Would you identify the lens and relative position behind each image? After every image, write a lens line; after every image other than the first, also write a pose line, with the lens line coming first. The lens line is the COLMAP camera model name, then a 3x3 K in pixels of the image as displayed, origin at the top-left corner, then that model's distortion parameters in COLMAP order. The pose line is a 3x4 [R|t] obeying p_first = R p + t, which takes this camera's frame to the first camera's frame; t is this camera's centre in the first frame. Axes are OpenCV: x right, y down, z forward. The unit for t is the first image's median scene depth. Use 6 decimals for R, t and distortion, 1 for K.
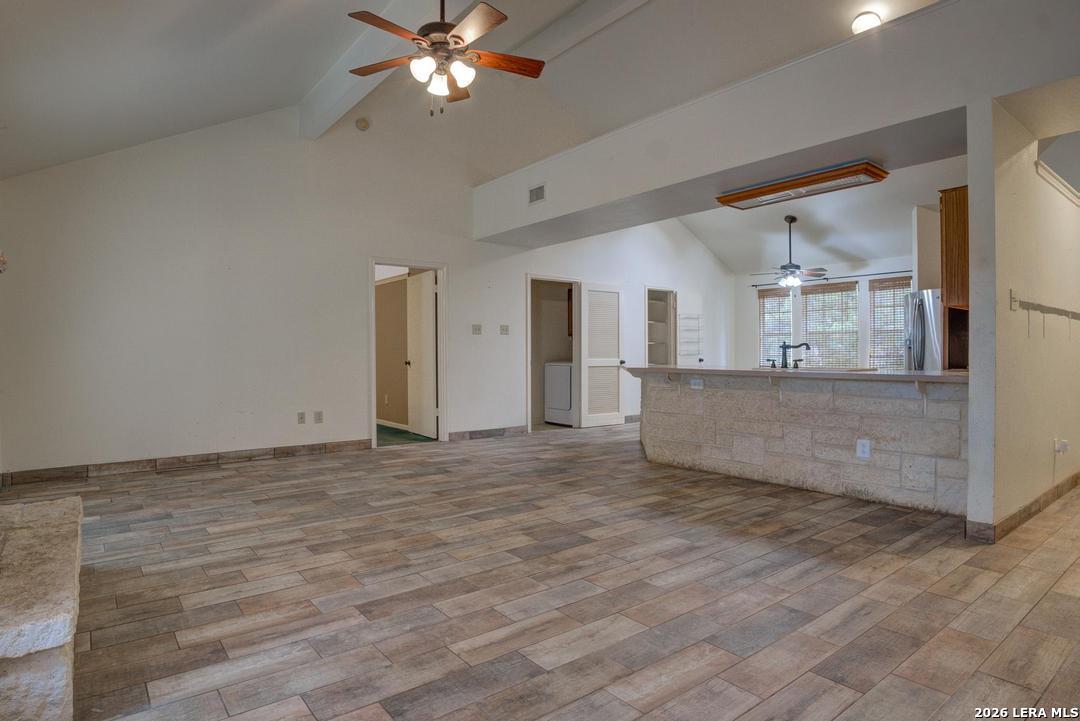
lens RADIAL K [[588.5, 0, 541.2], [0, 588.5, 359.7], [0, 0, 1]] dist [-0.044485, 0.004279]
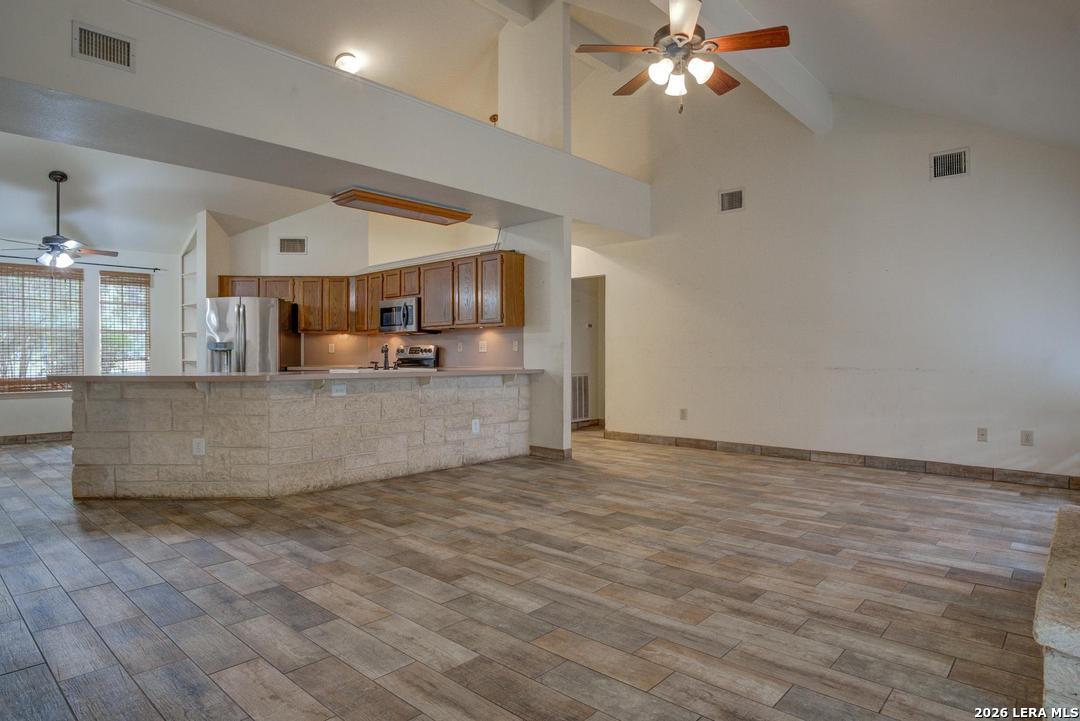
lens RADIAL K [[613.9, 0, 544.1], [0, 613.9, 357.3], [0, 0, 1]] dist [-0.046718, 0.006947]
pose [[-0.157403, -0.001639, 0.987533, -1.106550], [0.009761, 0.999947, 0.003216, -0.013484], [-0.987486, 0.010145, -0.157379, 1.327990]]
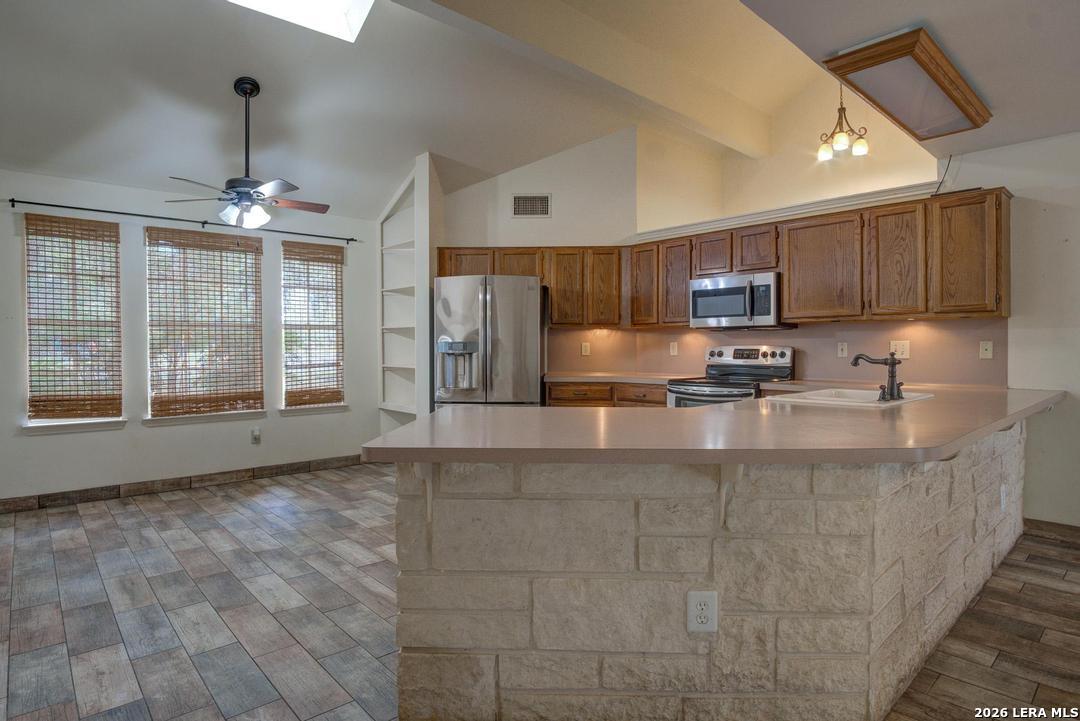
lens RADIAL K [[588.5, 0, 537.7], [0, 588.5, 354.0], [0, 0, 1]] dist [-0.044485, 0.004279]
pose [[-0.053902, -0.011112, 0.998484, -0.164988], [0.010286, 0.999879, 0.011683, -0.060153], [-0.998493, 0.010900, -0.053782, 2.061983]]
